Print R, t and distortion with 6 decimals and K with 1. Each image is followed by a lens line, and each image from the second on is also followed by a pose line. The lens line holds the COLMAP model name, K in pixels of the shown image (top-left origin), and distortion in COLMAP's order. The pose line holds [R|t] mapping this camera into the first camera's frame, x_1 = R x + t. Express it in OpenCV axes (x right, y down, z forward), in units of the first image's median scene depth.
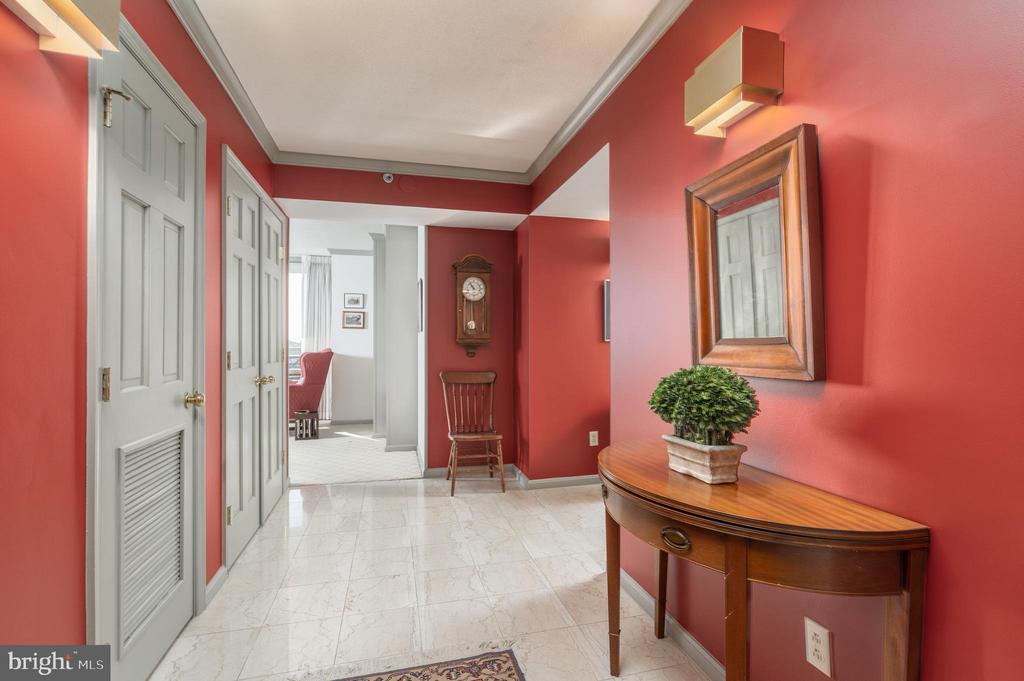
lens RADIAL K [[461.1, 0, 513.4], [0, 461.1, 338.9], [0, 0, 1]] dist [-0.004591, 0.001480]
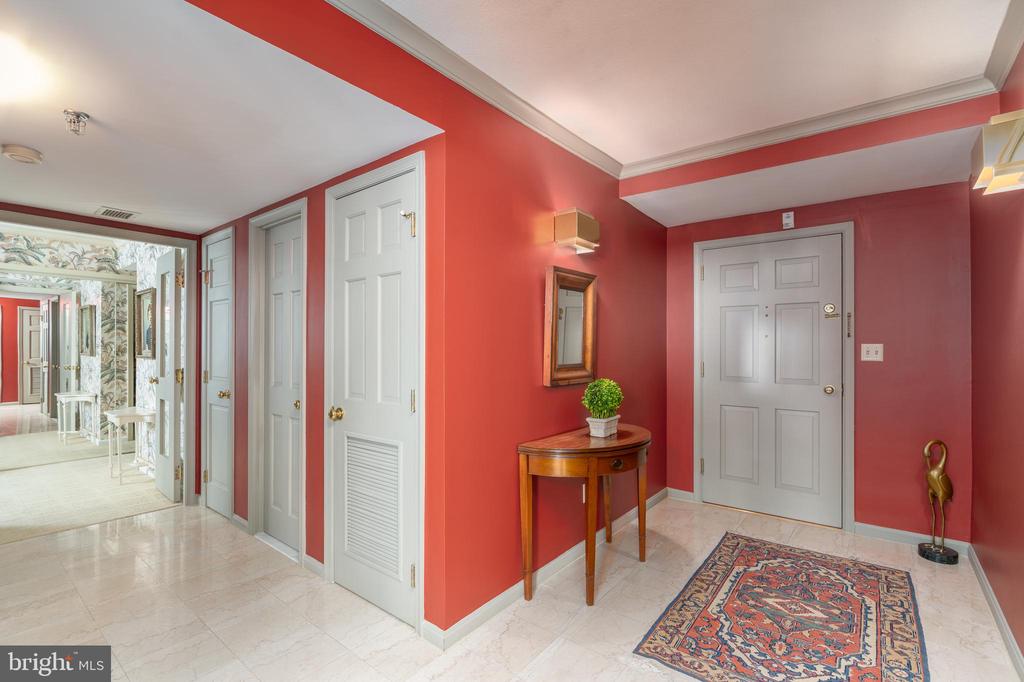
lens RADIAL K [[461.1, 0, 513.2], [0, 461.1, 345.4], [0, 0, 1]] dist [-0.004591, 0.001480]
pose [[-0.597519, 0.006625, 0.801827, -0.777832], [-0.018140, 0.999598, -0.021777, -0.027905], [-0.801649, -0.027557, -0.597159, 2.062783]]
